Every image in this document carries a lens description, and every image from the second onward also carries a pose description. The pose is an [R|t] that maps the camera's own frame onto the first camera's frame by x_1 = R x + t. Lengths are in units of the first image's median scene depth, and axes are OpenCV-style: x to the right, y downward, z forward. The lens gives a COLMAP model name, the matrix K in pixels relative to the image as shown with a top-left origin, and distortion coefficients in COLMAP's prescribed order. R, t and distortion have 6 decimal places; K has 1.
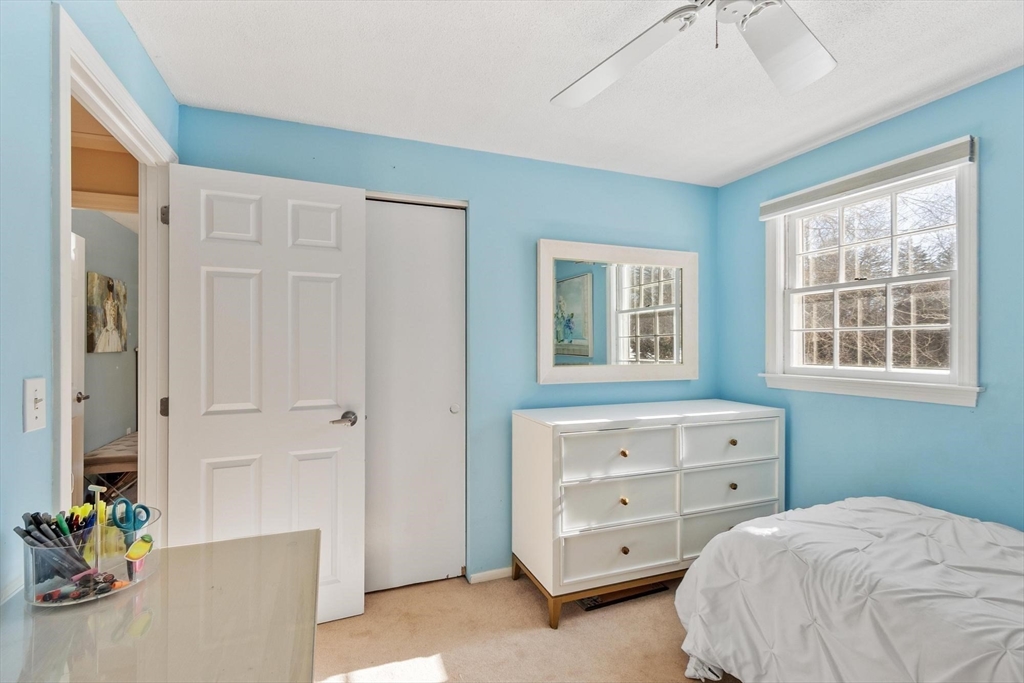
lens RADIAL K [[456.0, 0, 485.0], [0, 456.0, 342.8], [0, 0, 1]] dist [0.000664, -0.000178]
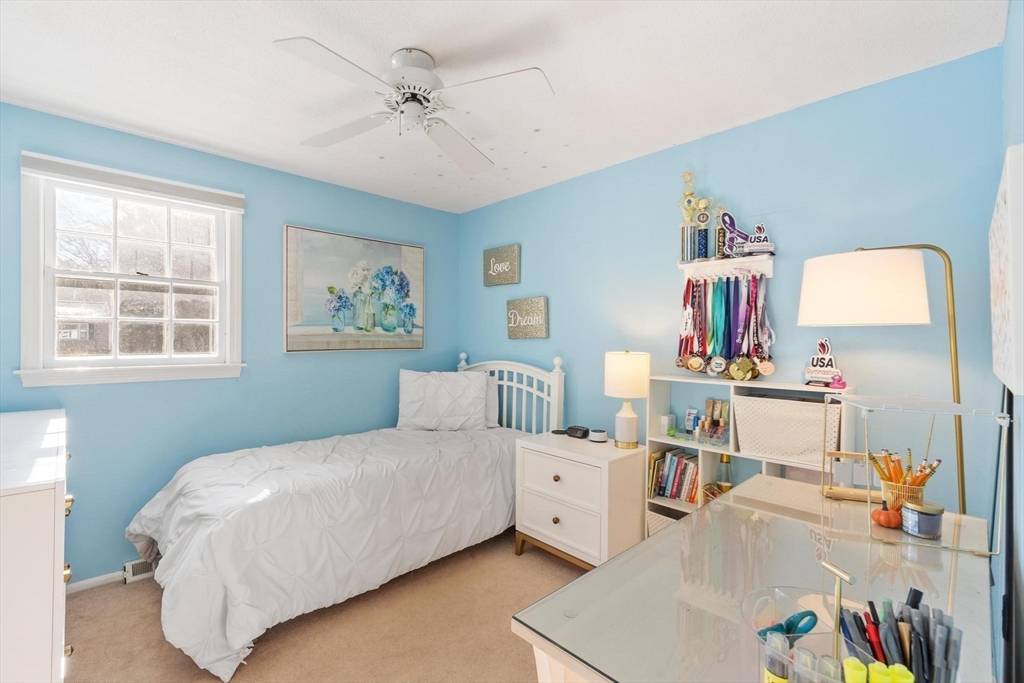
lens RADIAL K [[456.0, 0, 485.0], [0, 456.0, 342.8], [0, 0, 1]] dist [0.000664, -0.000178]
pose [[-0.393109, -0.012169, 0.919411, -0.539769], [-0.010894, 0.999904, 0.008577, 0.006556], [-0.919427, -0.006644, -0.393204, 0.750539]]
